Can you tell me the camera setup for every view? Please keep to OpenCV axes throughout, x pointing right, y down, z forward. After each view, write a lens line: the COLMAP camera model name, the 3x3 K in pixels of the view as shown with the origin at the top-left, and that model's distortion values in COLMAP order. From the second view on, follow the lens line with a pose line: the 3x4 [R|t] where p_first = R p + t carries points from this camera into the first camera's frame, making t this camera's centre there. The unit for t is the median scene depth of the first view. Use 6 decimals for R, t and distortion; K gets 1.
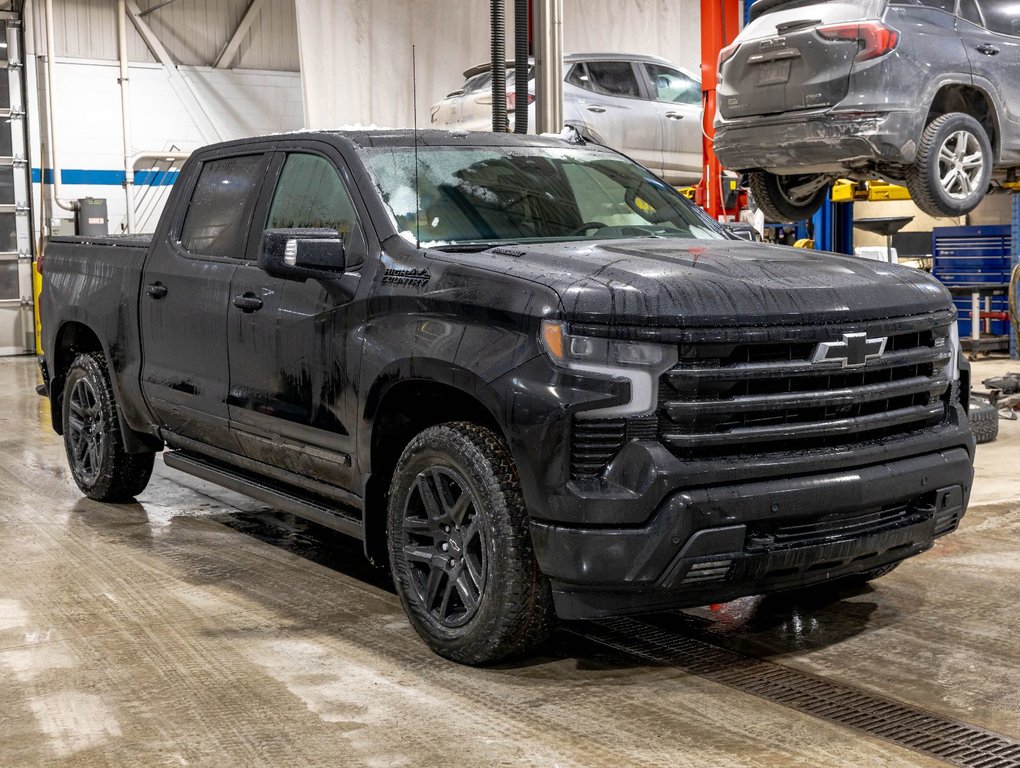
lens RADIAL K [[1436.5, 0, 510.0], [0, 1436.5, 384.0], [0, 0, 1]] dist [0.000010, 0.023280]
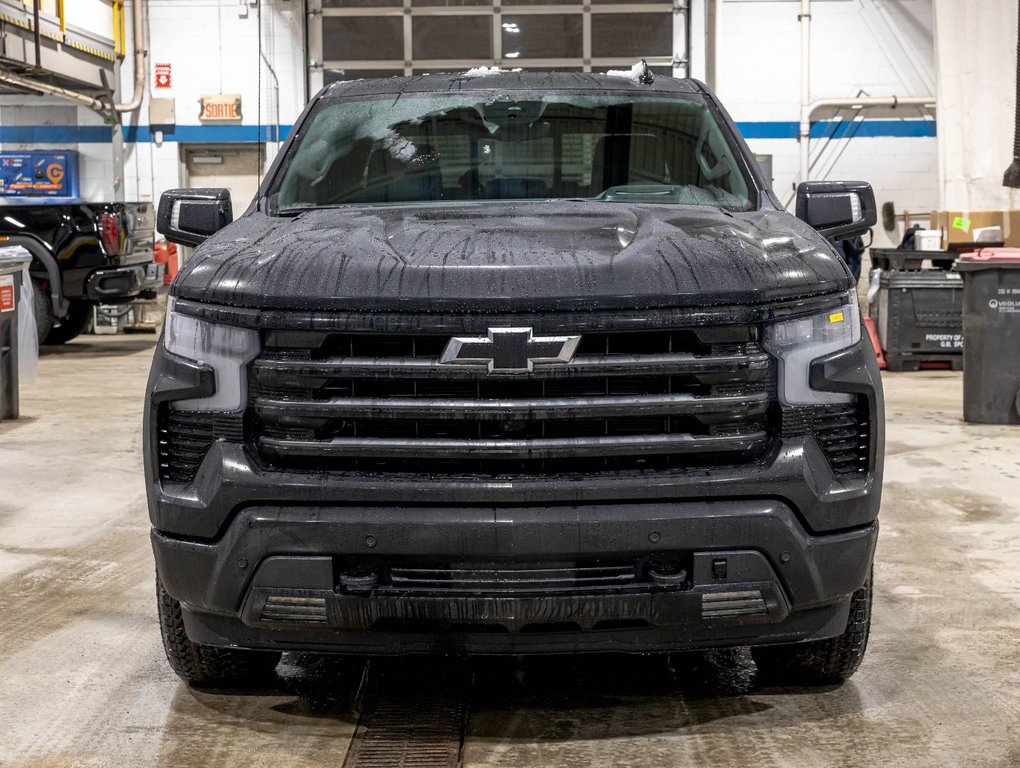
lens RADIAL K [[1695.8, 0, 510.0], [0, 1695.8, 384.0], [0, 0, 1]] dist [0.022561, 0.068141]
pose [[0.814783, 0.065952, -0.576003, 0.738816], [-0.061912, 0.997725, 0.026661, -0.028929], [0.576451, 0.013939, 0.817013, 0.259652]]
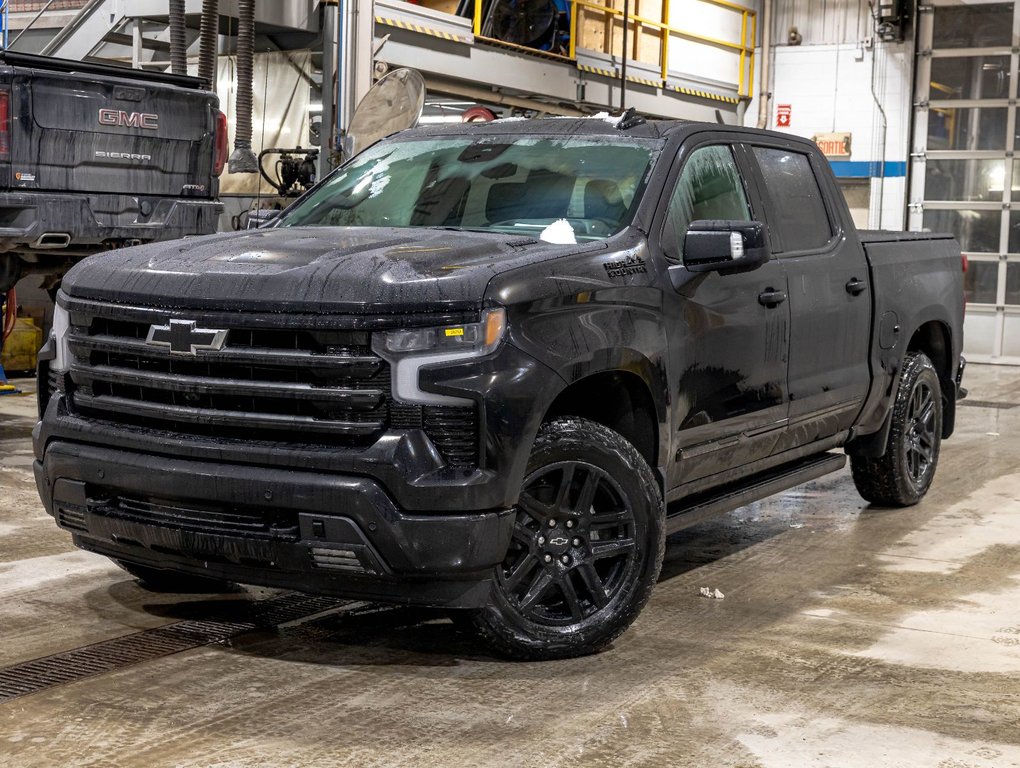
lens RADIAL K [[1609.7, 0, 510.0], [0, 1609.7, 384.0], [0, 0, 1]] dist [0.109598, -0.072810]
pose [[0.410712, 0.113094, -0.904724, 1.302316], [-0.129776, 0.989426, 0.064769, -0.090371], [0.902482, 0.090810, 0.421046, 0.720452]]
